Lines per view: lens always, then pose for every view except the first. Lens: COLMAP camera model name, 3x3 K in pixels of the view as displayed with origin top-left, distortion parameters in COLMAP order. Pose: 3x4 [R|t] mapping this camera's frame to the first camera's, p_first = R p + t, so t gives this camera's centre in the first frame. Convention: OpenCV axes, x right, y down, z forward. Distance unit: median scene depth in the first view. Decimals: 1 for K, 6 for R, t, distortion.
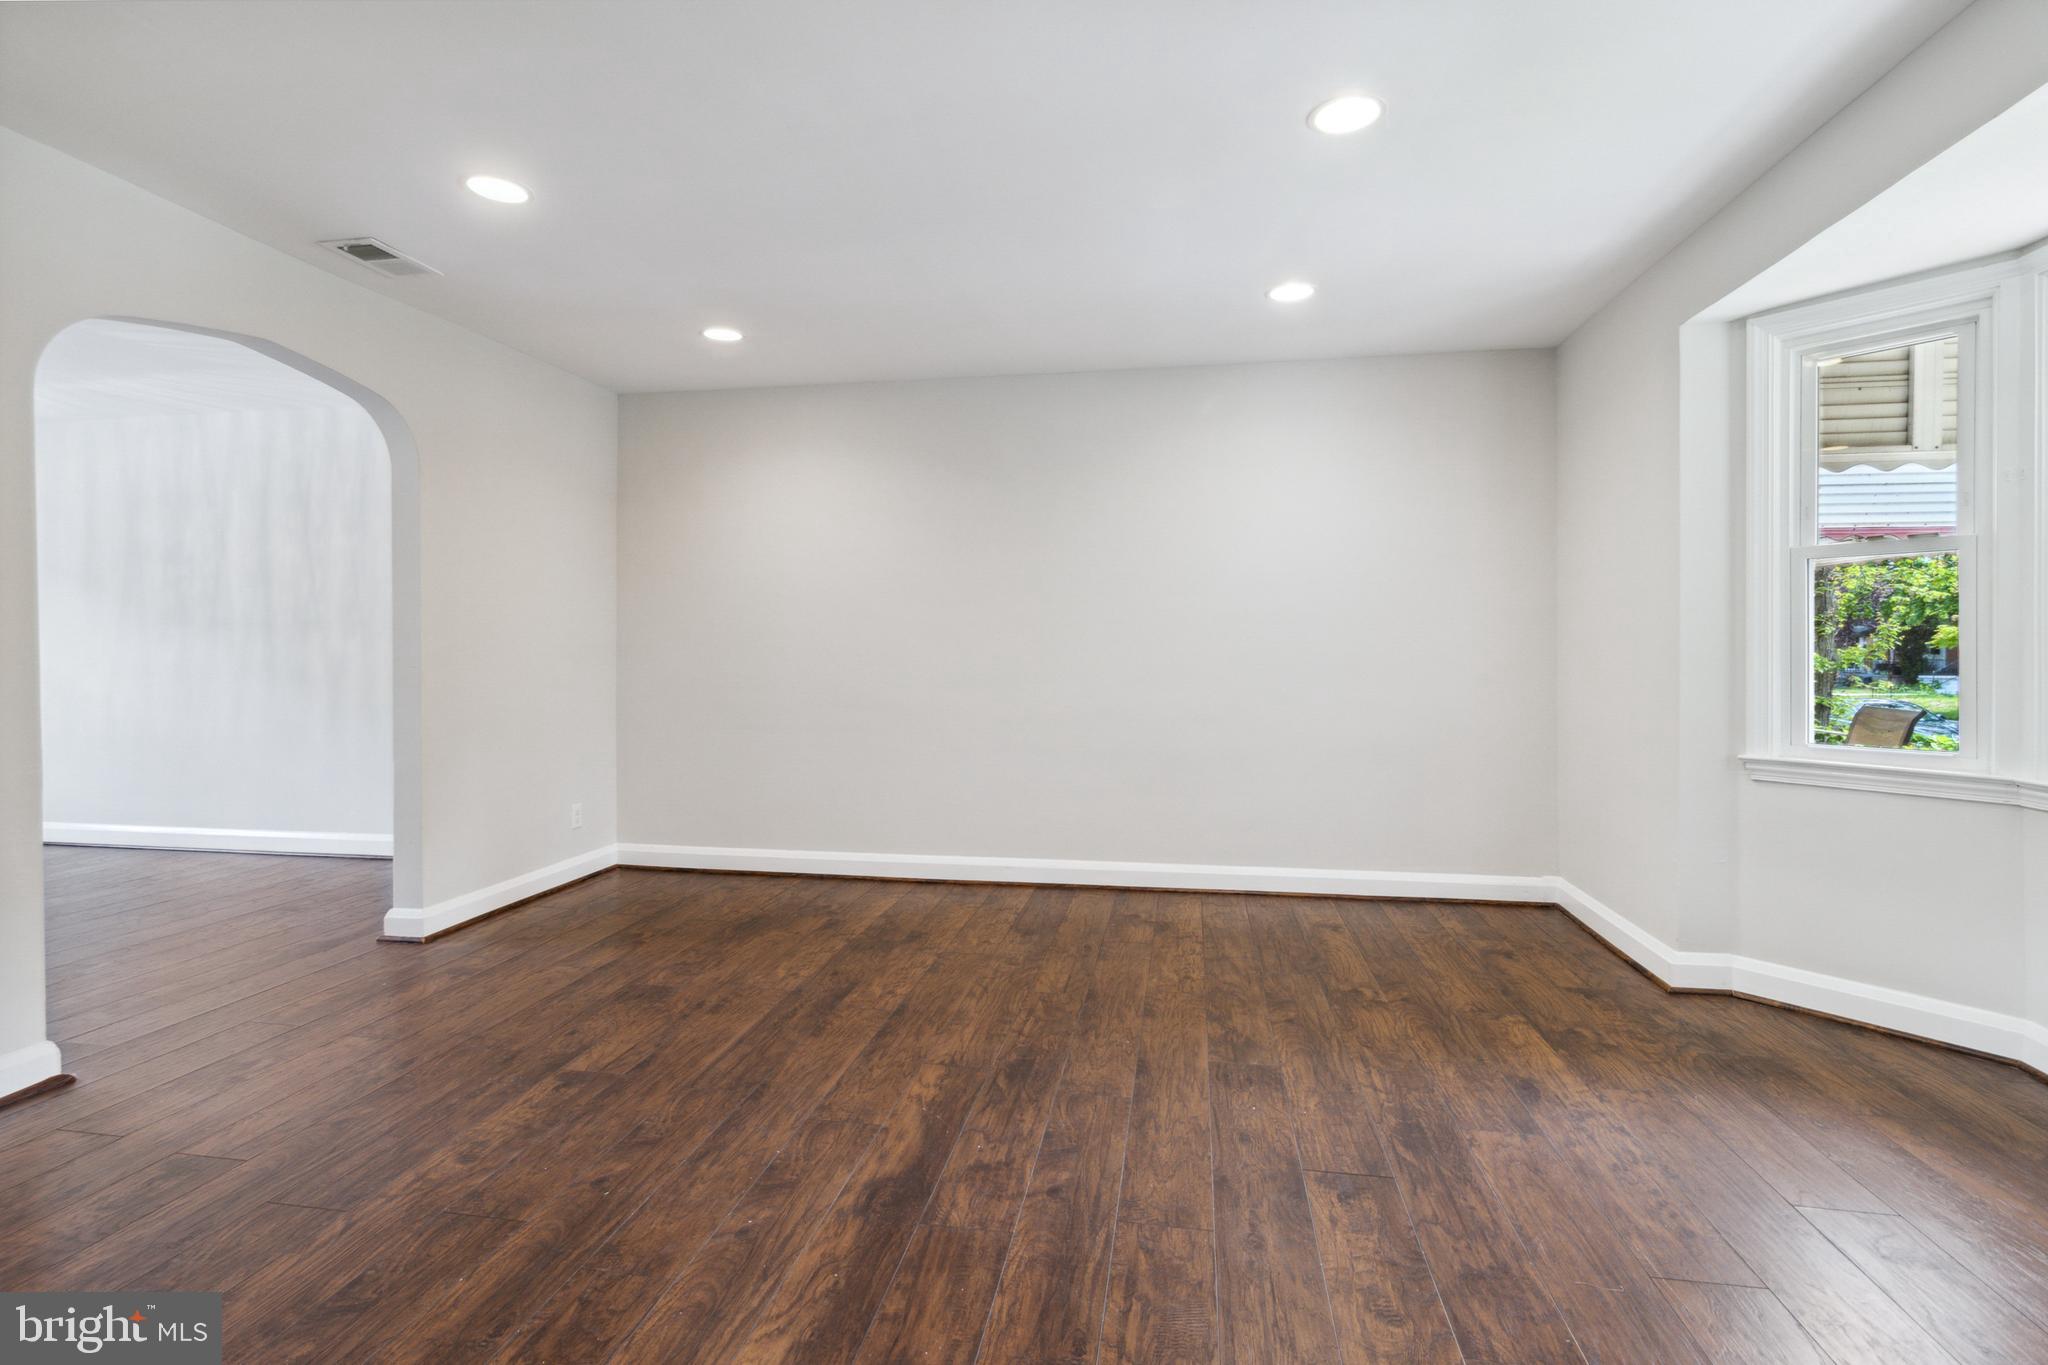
lens RADIAL K [[950.4, 0, 1017.8], [0, 950.4, 651.2], [0, 0, 1]] dist [-0.000167, -0.000006]
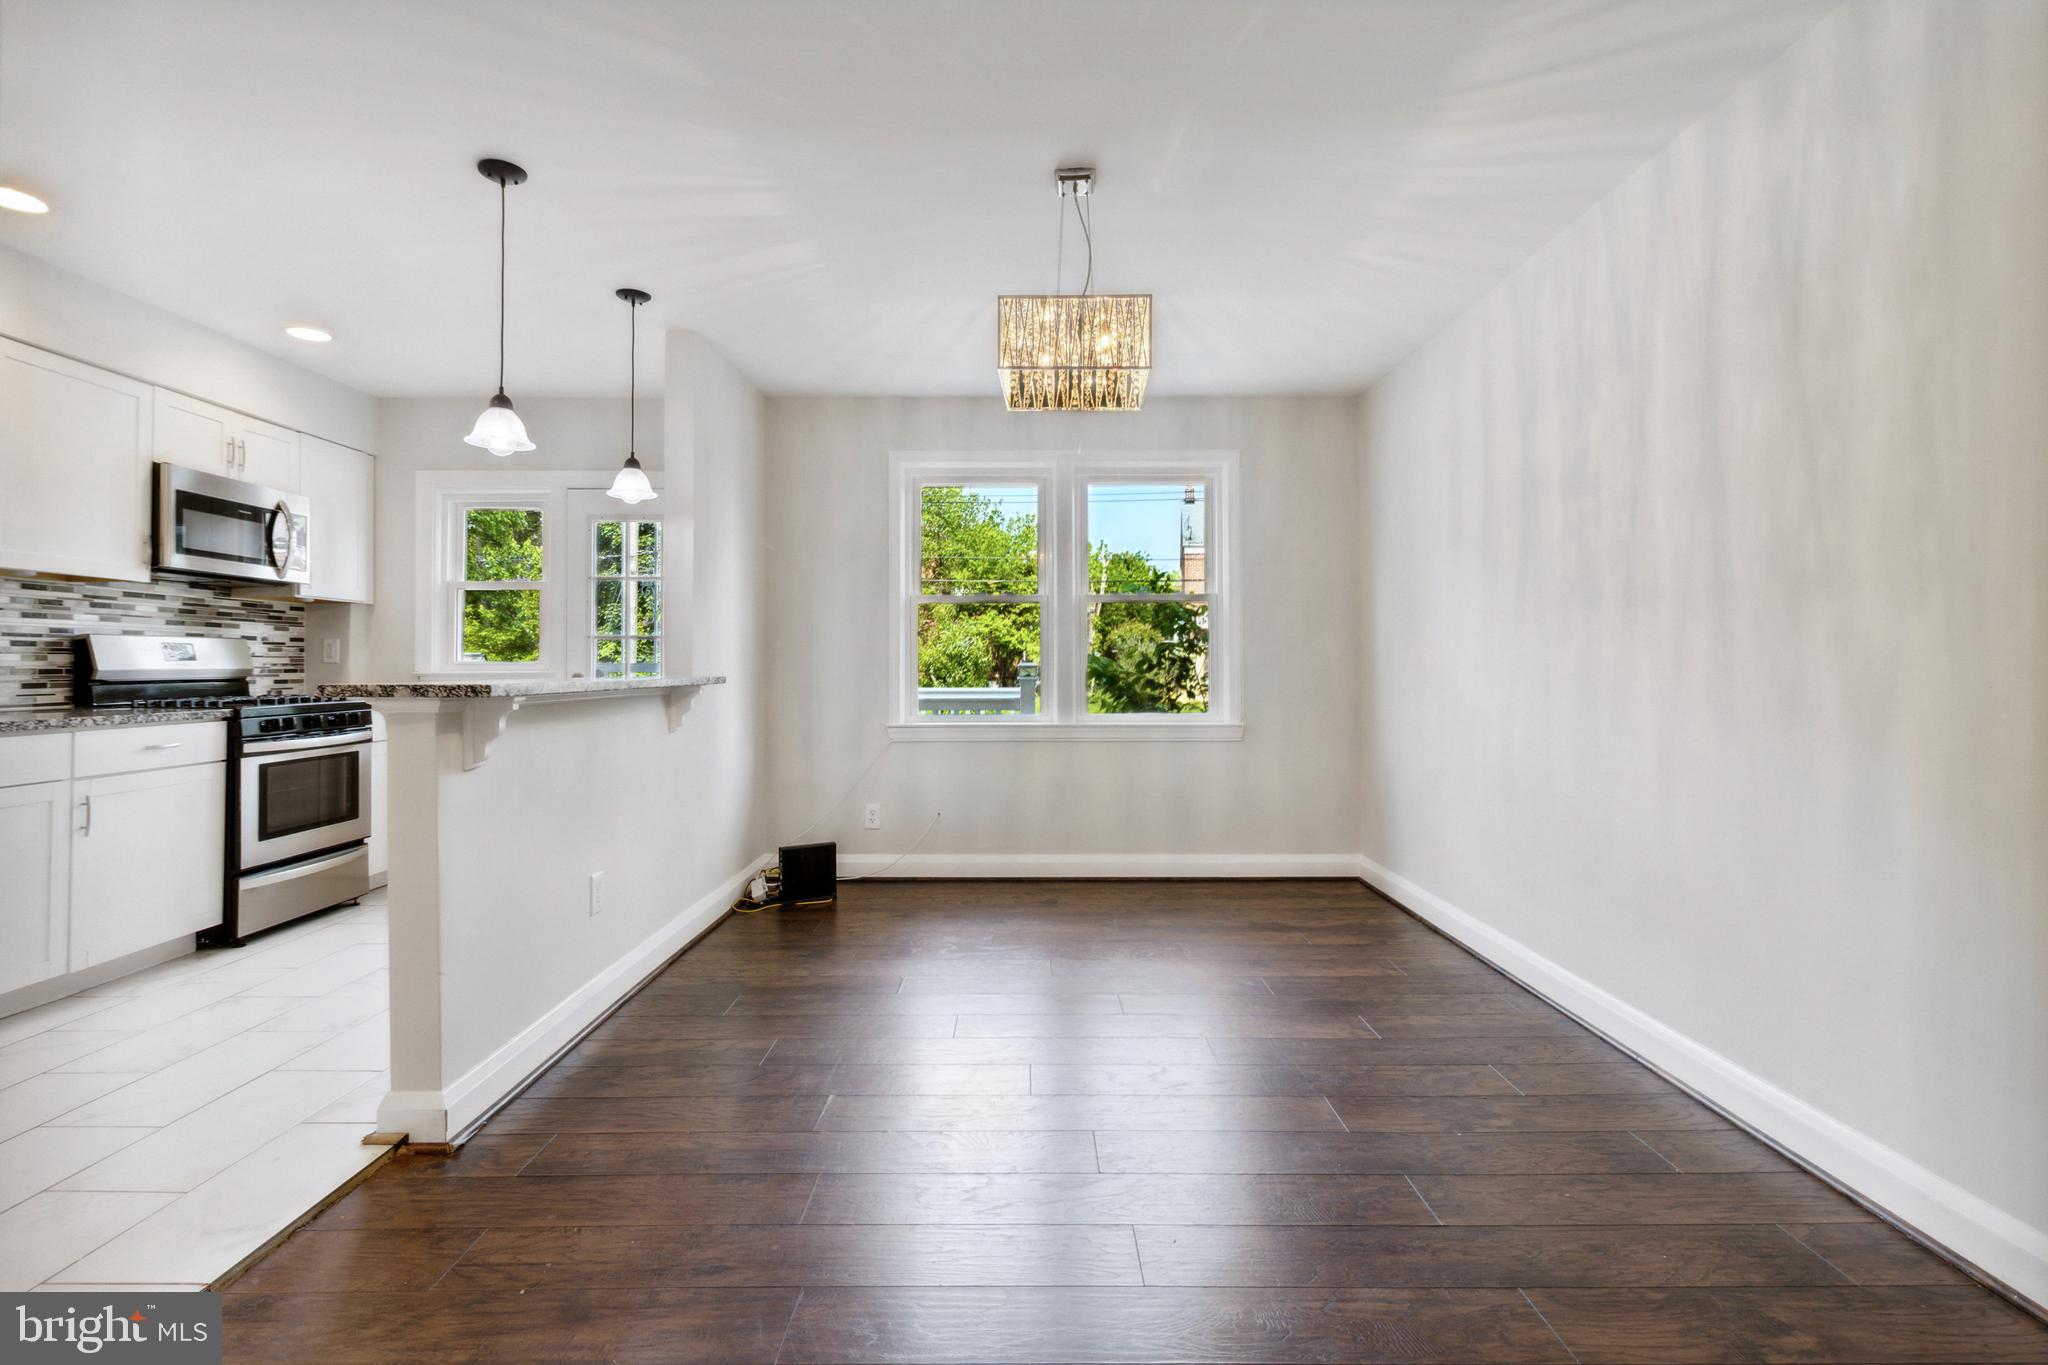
lens RADIAL K [[985.9, 0, 1025.4], [0, 985.9, 651.2], [0, 0, 1]] dist [0.002561, 0.000233]
pose [[0.183747, -0.016575, -0.982834, -0.835373], [-0.001963, 0.999850, -0.017229, 0.021516], [0.982972, 0.005095, 0.183687, 1.263330]]
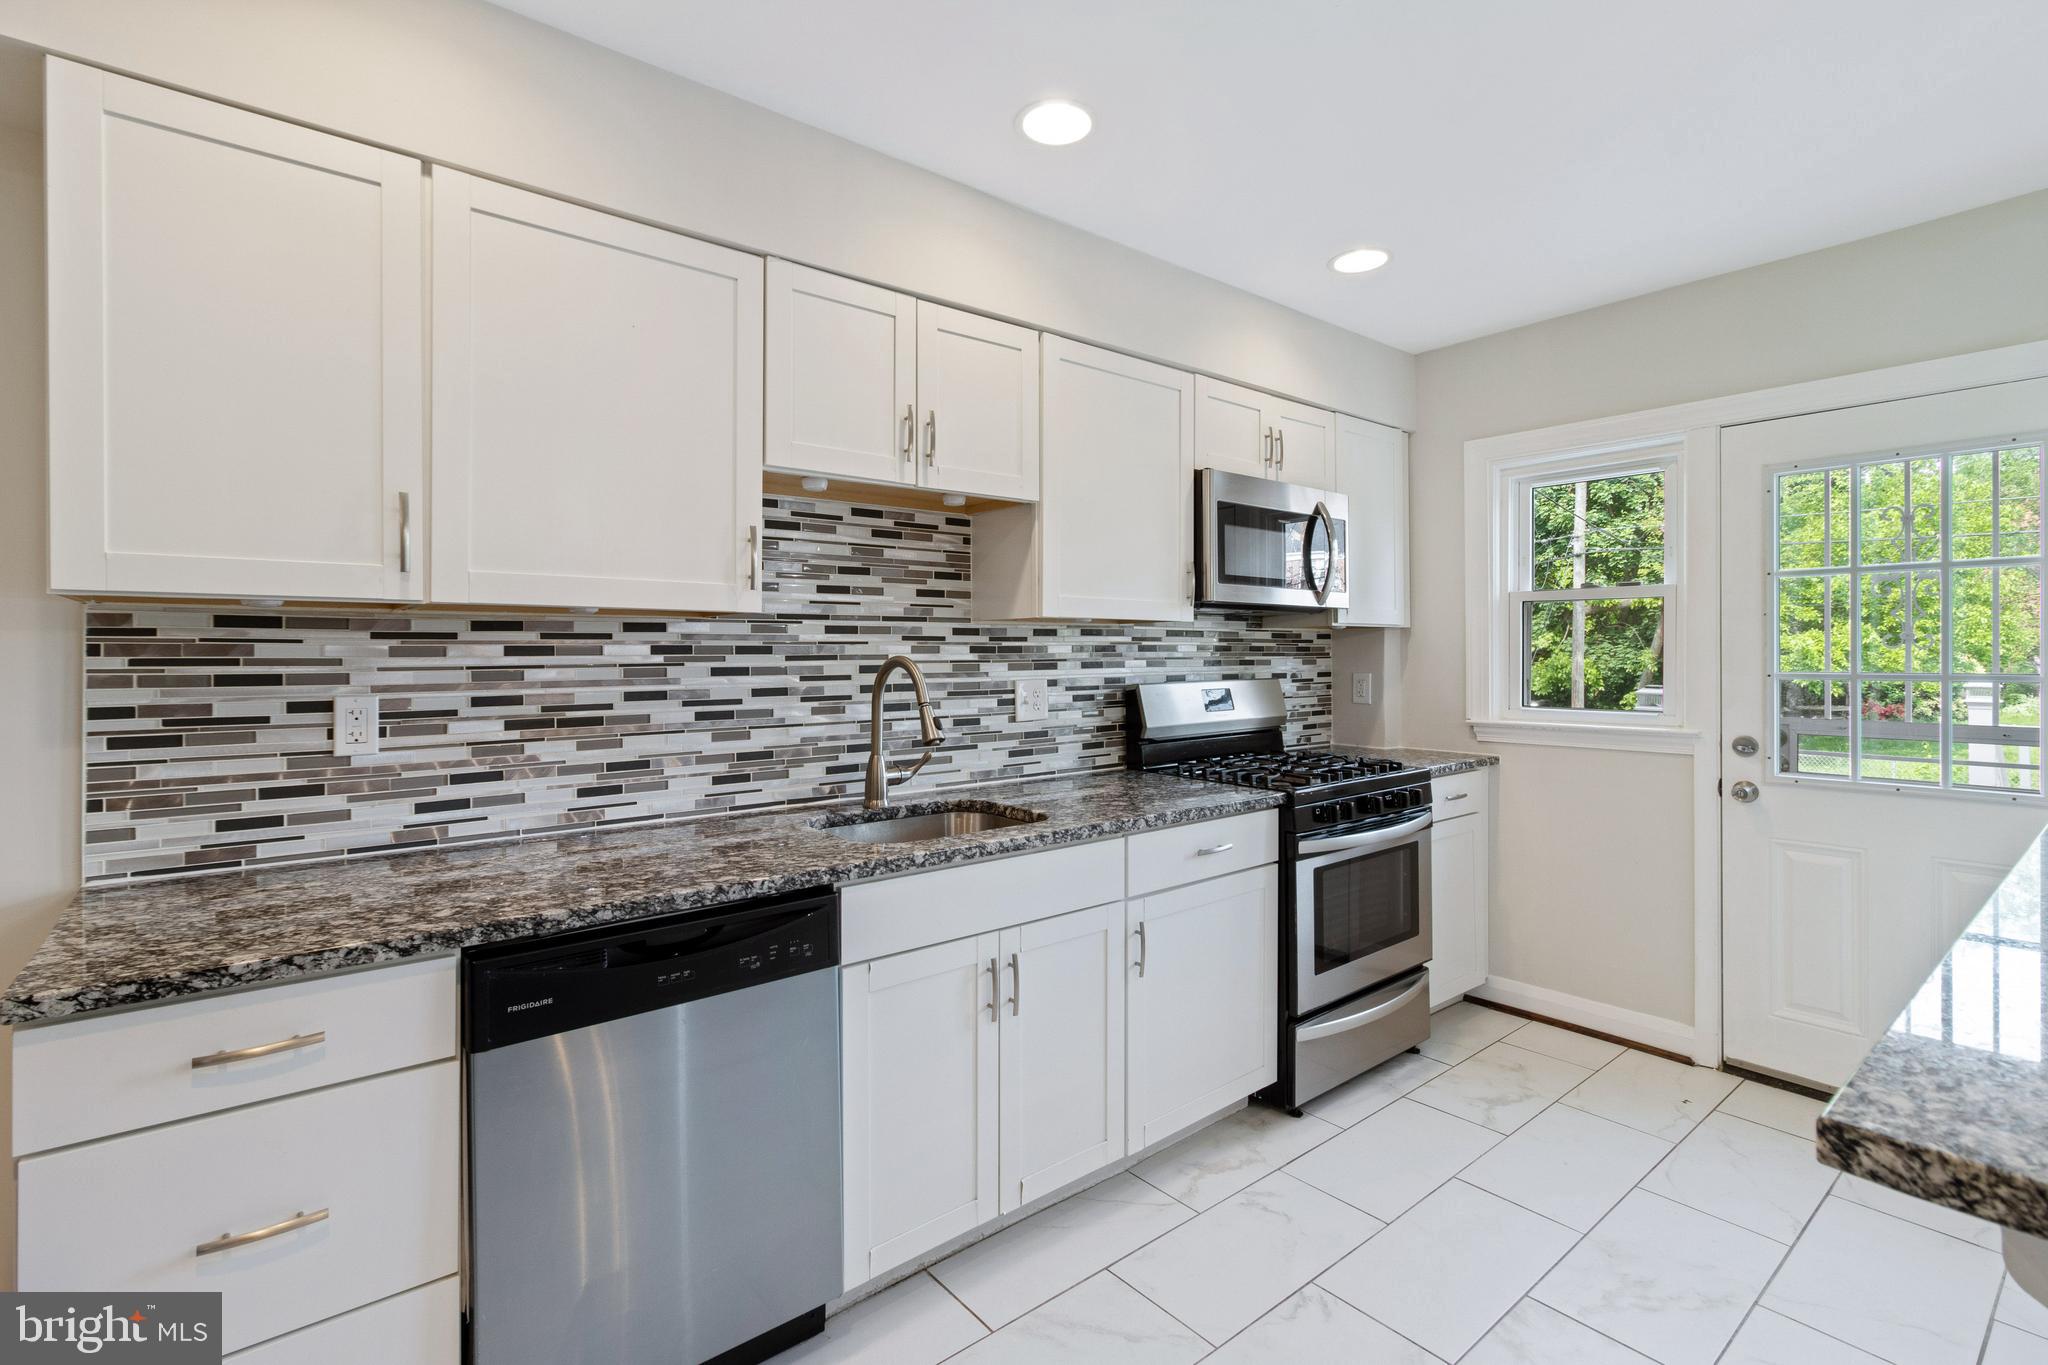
lens RADIAL K [[921.6, 0, 999.2], [0, 921.6, 651.7], [0, 0, 1]] dist [0.000356, 0.000378]
pose [[-0.658577, 0.002607, -0.752509, -1.550142], [0.001574, 0.999997, 0.002087, -0.070909], [0.752512, 0.000190, -0.658579, 0.794504]]
